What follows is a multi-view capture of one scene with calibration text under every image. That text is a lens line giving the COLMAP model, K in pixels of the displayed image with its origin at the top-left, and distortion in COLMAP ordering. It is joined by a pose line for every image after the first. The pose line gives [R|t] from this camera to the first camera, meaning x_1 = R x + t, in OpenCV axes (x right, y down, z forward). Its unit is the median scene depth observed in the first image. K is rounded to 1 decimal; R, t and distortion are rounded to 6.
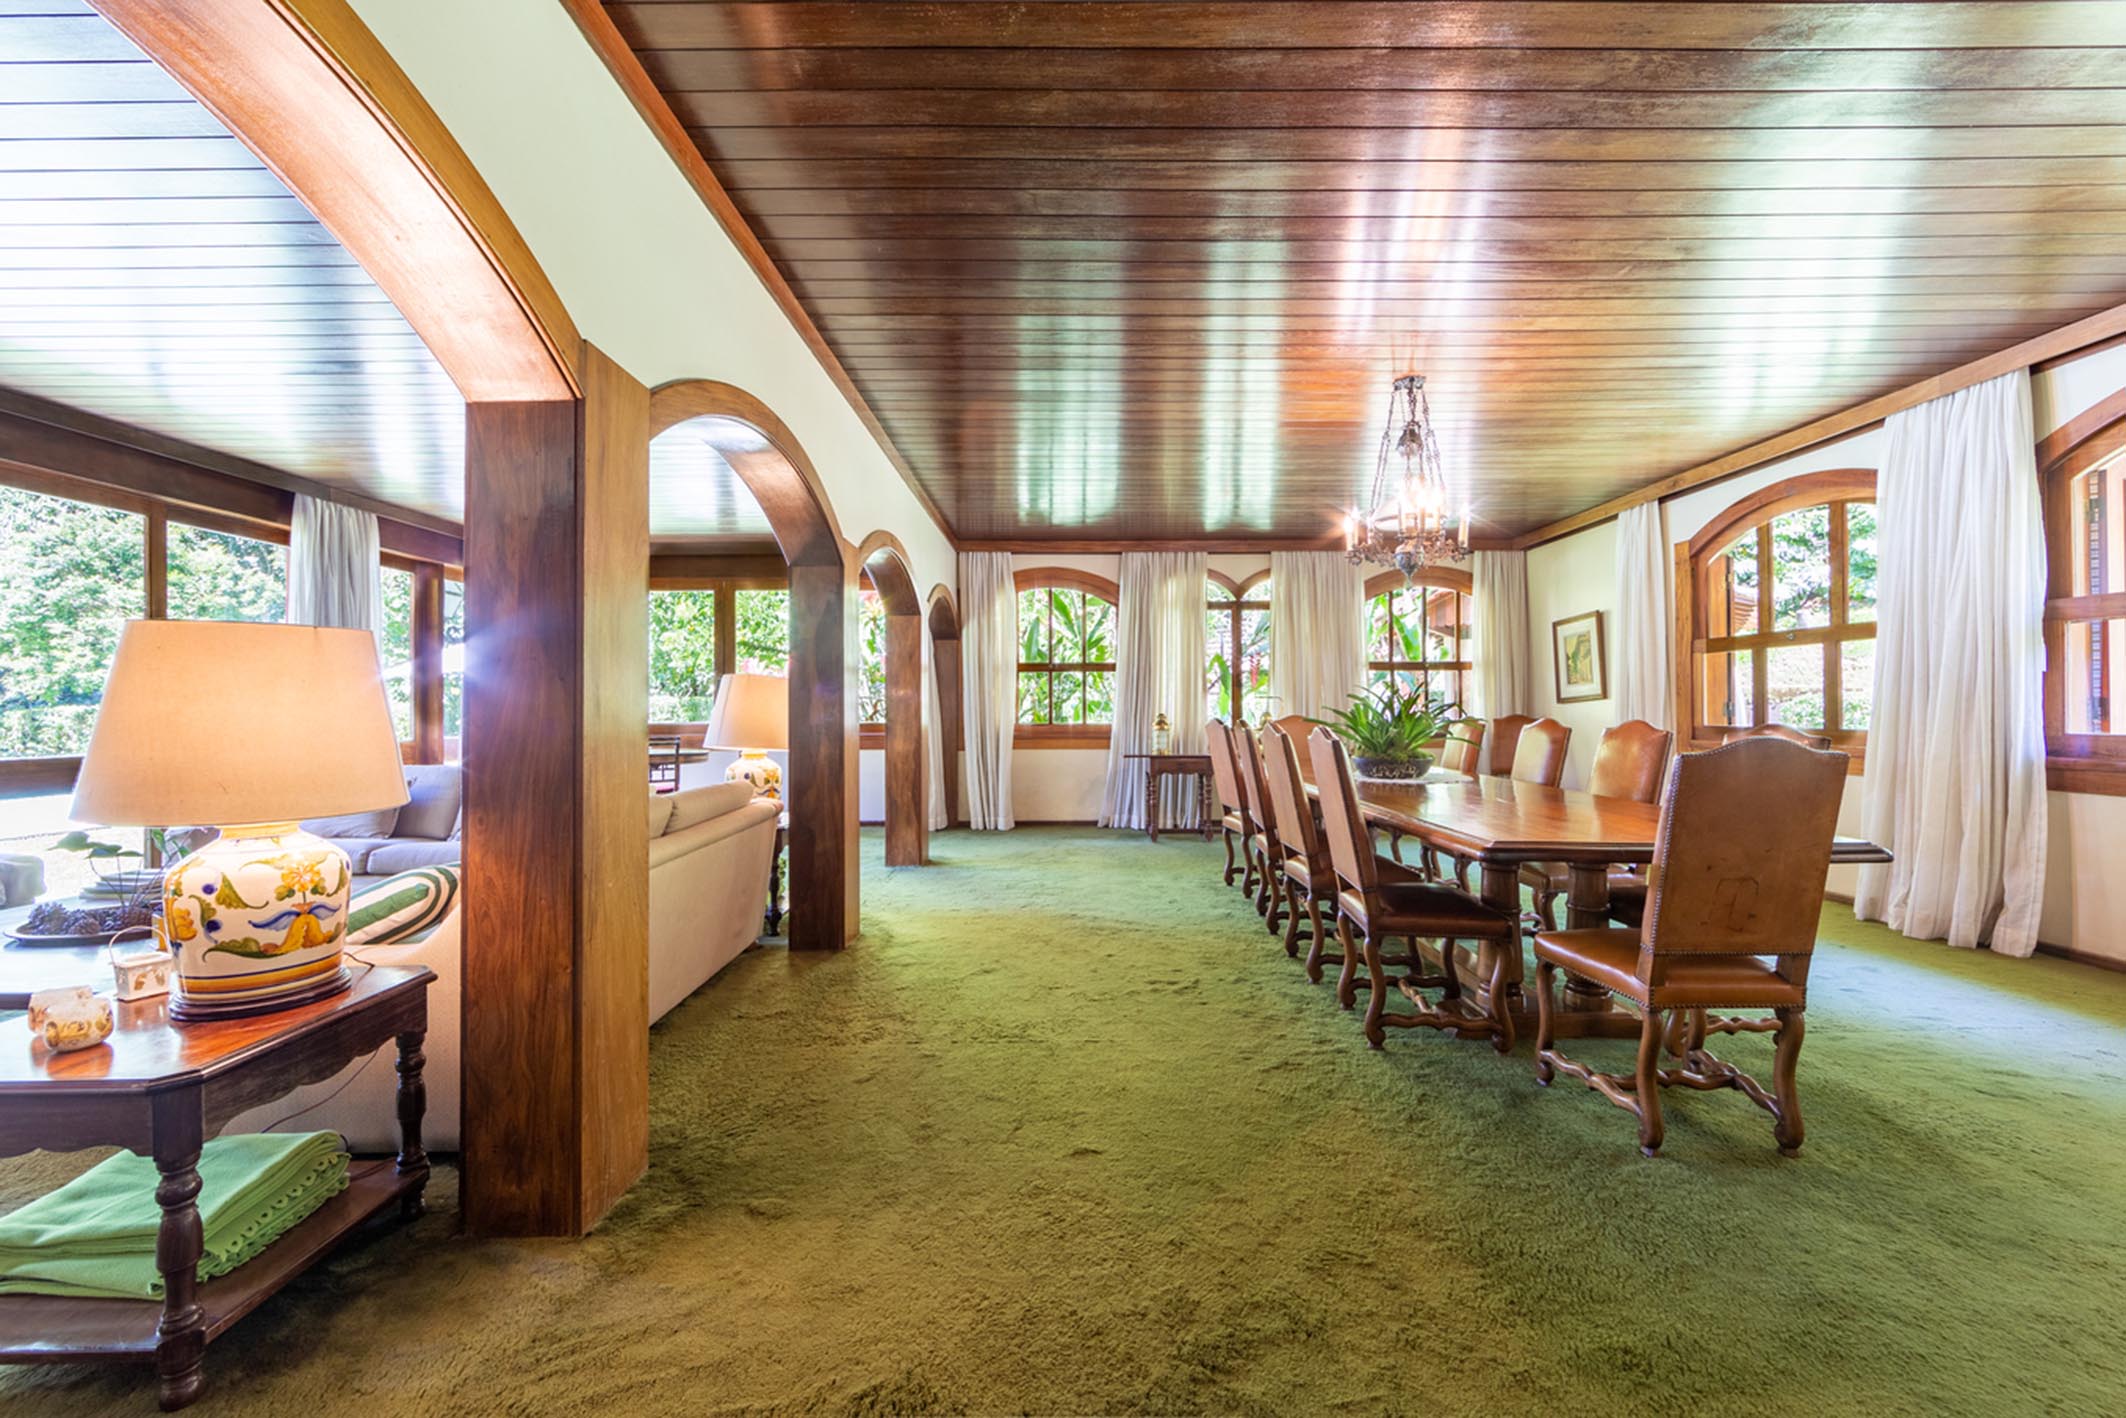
lens RADIAL K [[848.1, 0, 1071.0], [0, 848.1, 706.3], [0, 0, 1]] dist [-0.002954, -0.000151]
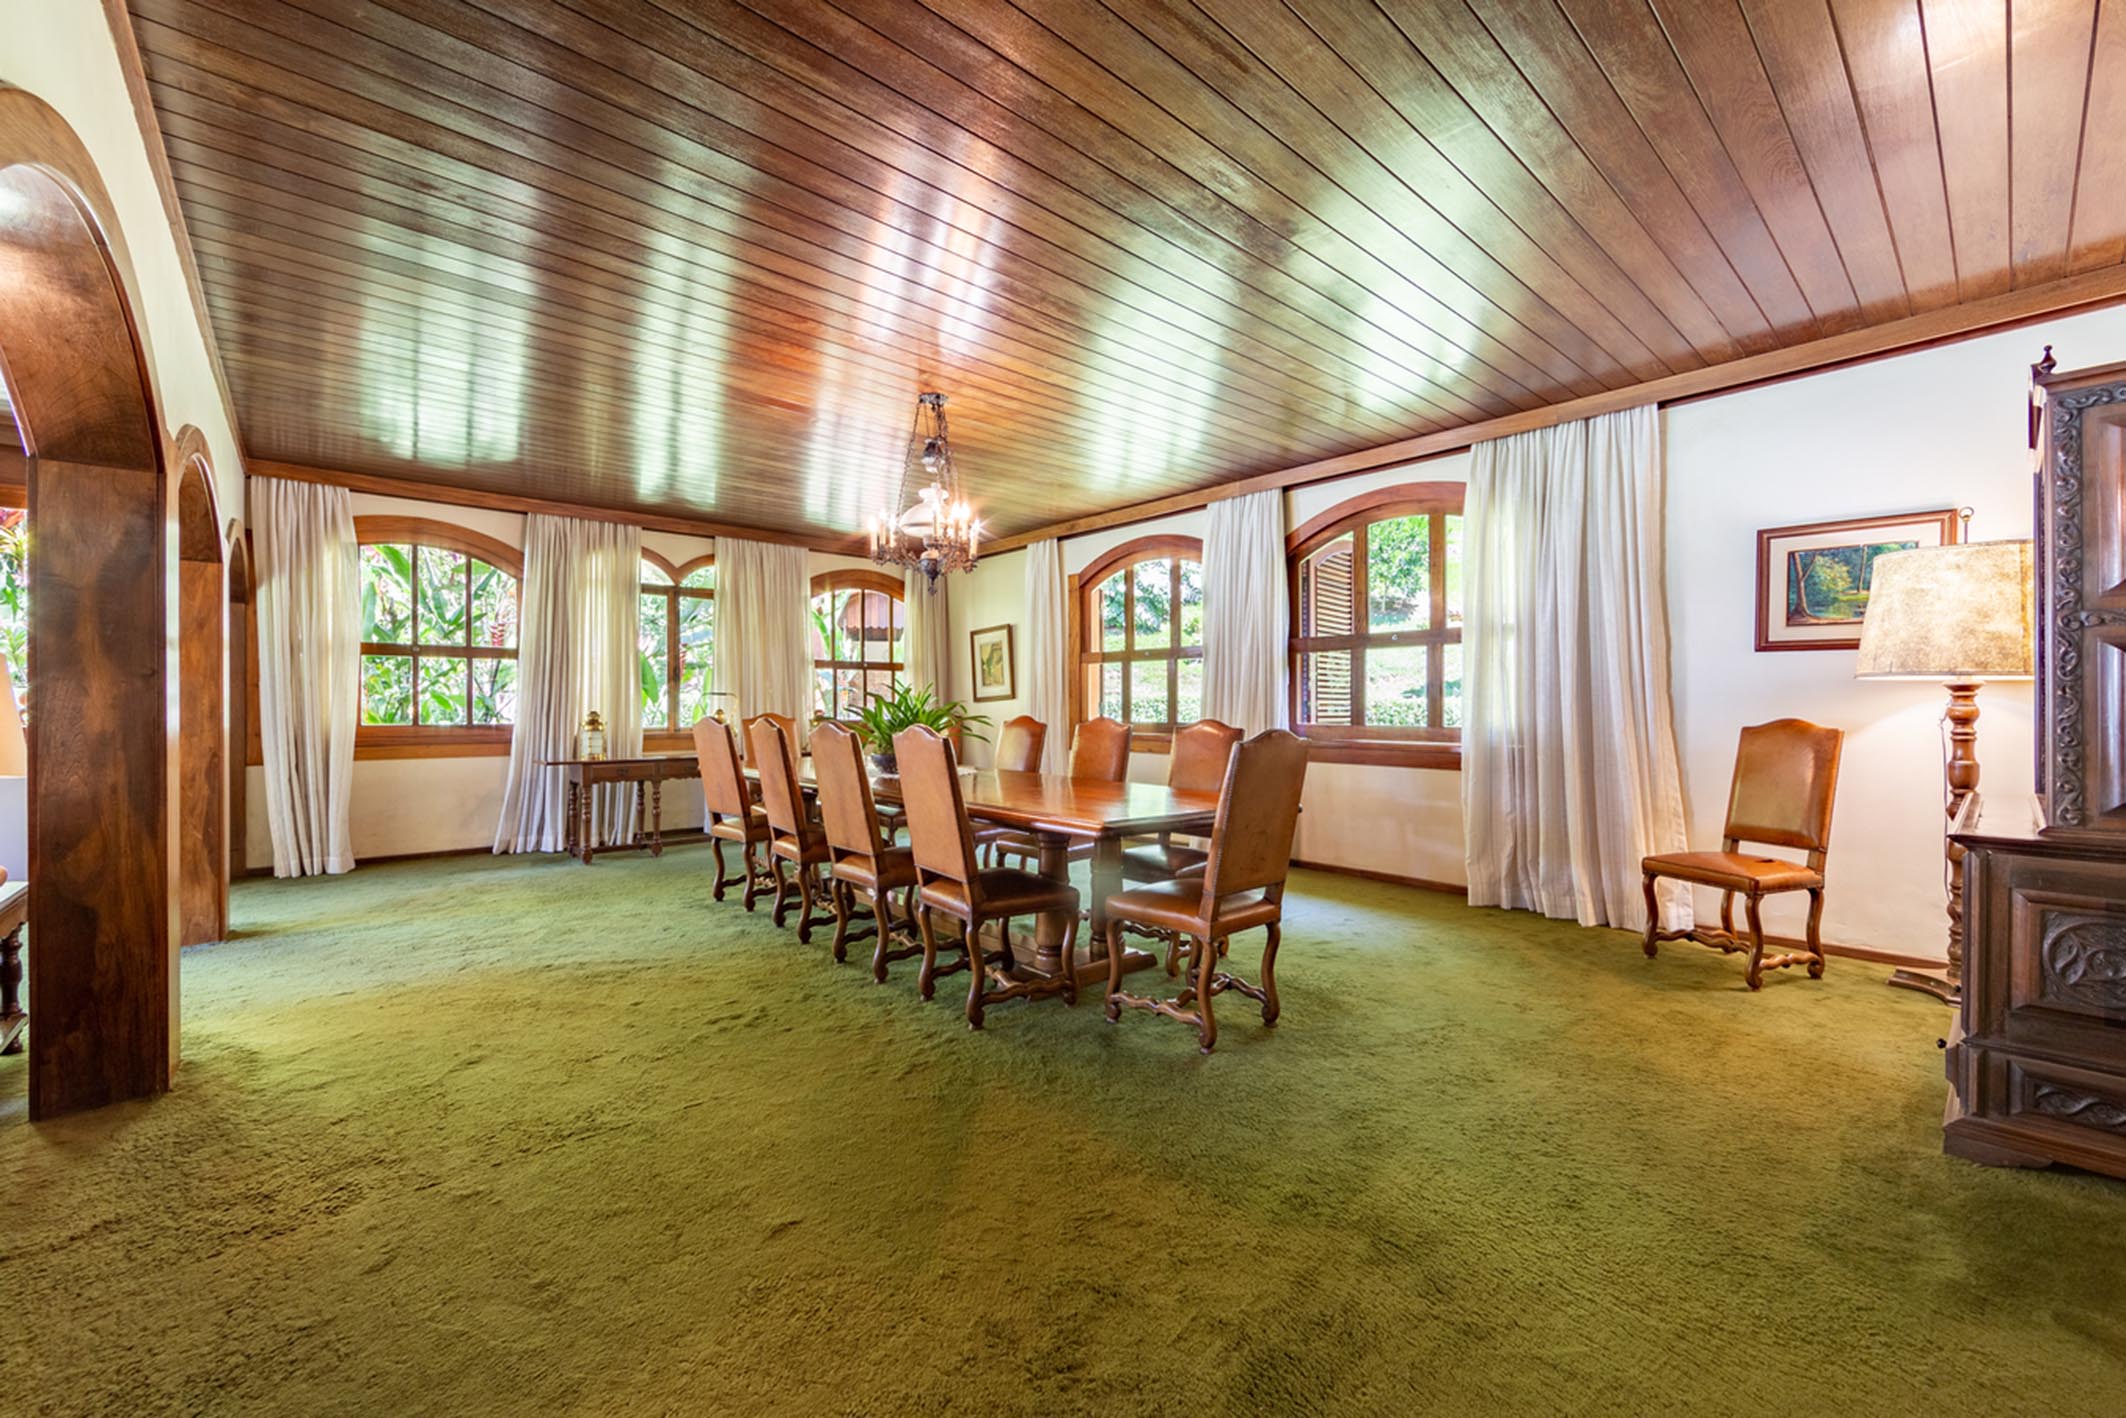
lens RADIAL K [[848.1, 0, 1082.7], [0, 848.1, 707.6], [0, 0, 1]] dist [-0.002954, -0.000151]
pose [[0.744331, 0.002280, 0.667807, -0.133867], [-0.005715, 0.999979, 0.002955, -0.000620], [-0.667786, -0.006016, 0.744329, 0.068345]]
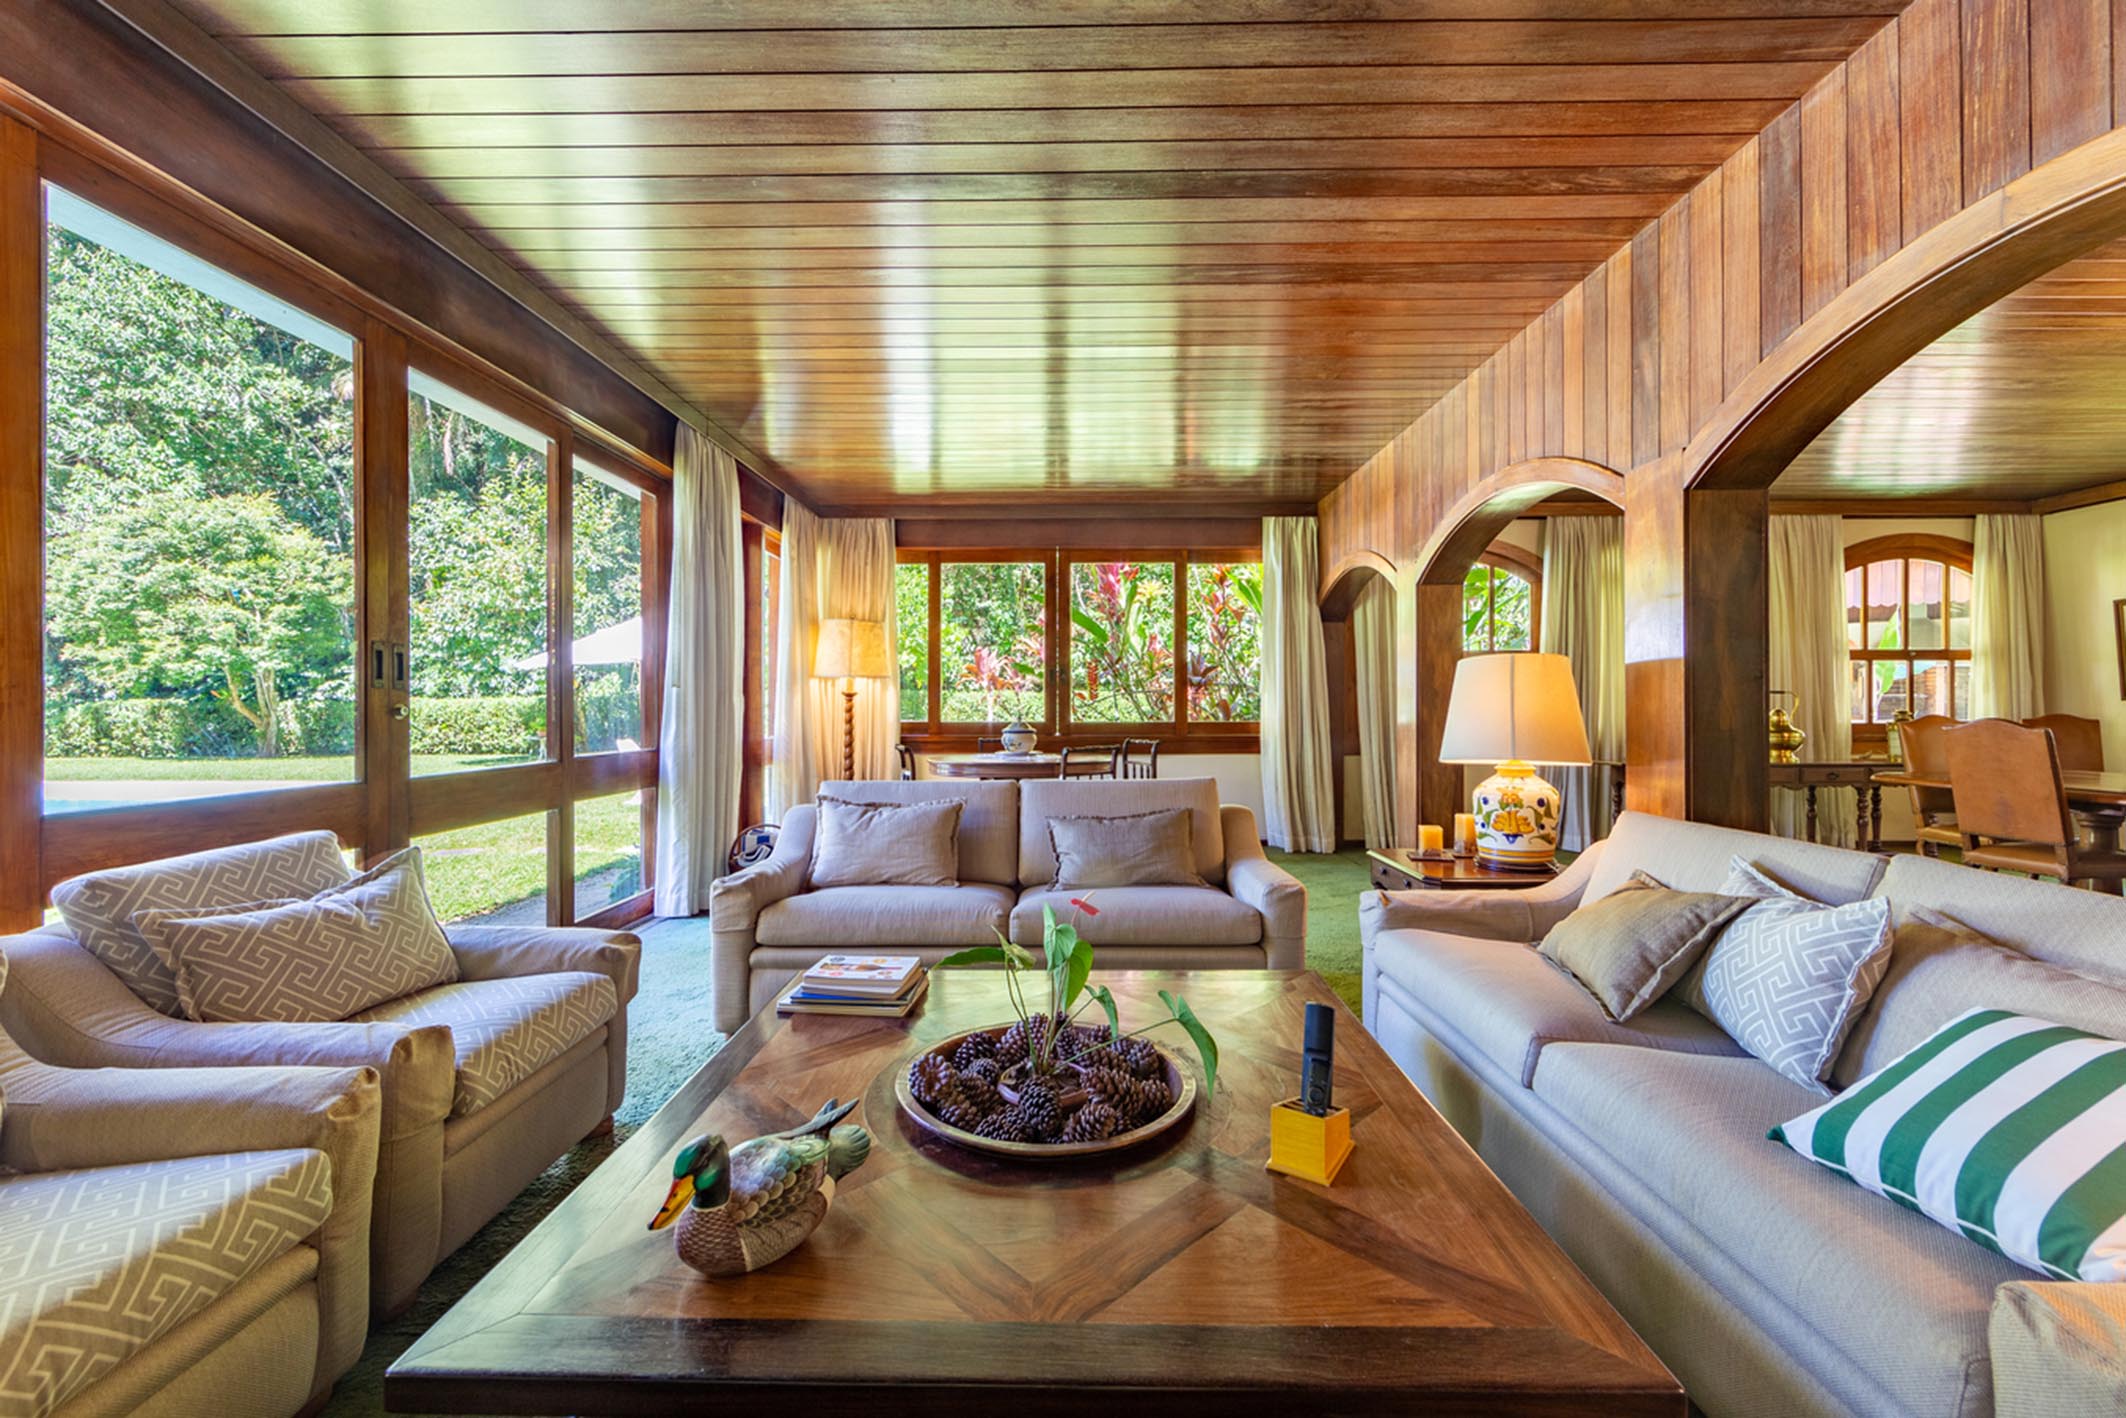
lens RADIAL K [[848.1, 0, 1044.3], [0, 848.1, 698.7], [0, 0, 1]] dist [-0.002954, -0.000151]
pose [[0.999927, 0.002227, -0.011913, -0.663778], [-0.002275, 0.999989, -0.004085, 0.001425], [0.011904, 0.004112, 0.999921, 0.263491]]
